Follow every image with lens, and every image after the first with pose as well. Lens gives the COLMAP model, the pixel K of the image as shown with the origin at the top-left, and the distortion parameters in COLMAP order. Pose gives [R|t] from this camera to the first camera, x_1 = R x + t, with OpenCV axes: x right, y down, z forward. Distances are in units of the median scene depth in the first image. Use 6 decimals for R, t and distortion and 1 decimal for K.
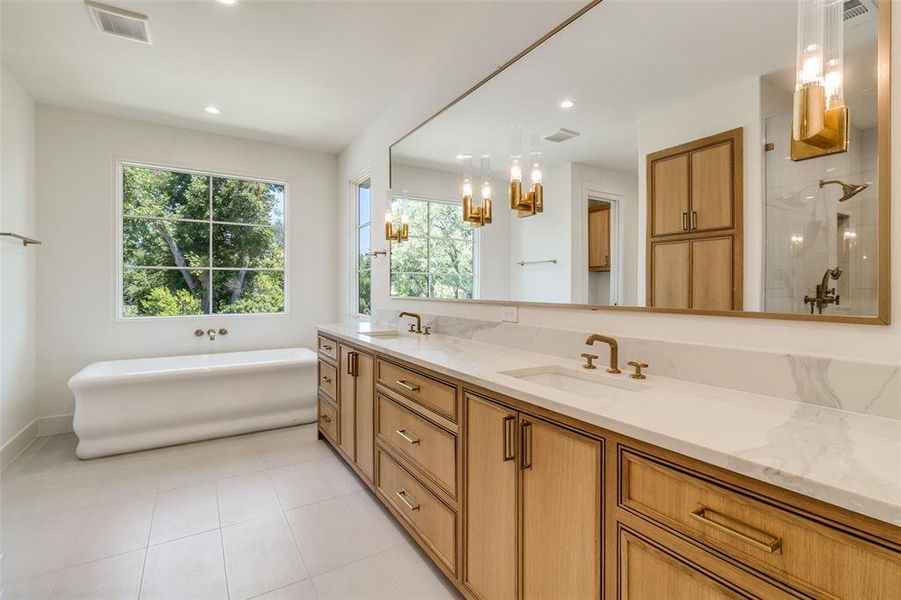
lens RADIAL K [[434.8, 0, 448.5], [0, 434.8, 288.0], [0, 0, 1]] dist [-0.002514, -0.000768]
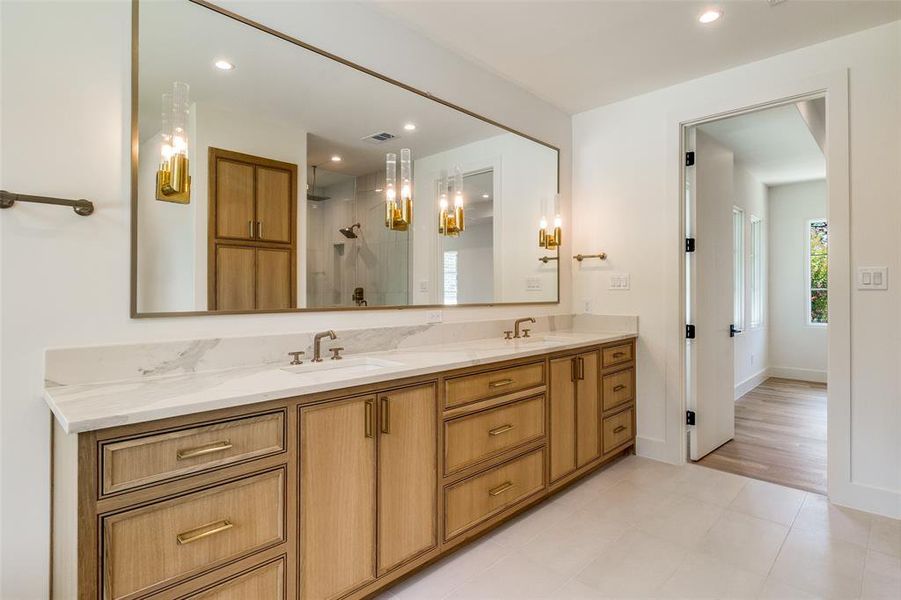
lens RADIAL K [[465.3, 0, 450.5], [0, 465.3, 300.0], [0, 0, 1]] dist [0.000283, -0.000098]
pose [[-0.255121, -0.024145, 0.966608, -0.735033], [-0.000698, 0.999692, 0.024787, -0.009432], [-0.966909, 0.005649, -0.255060, 0.881124]]
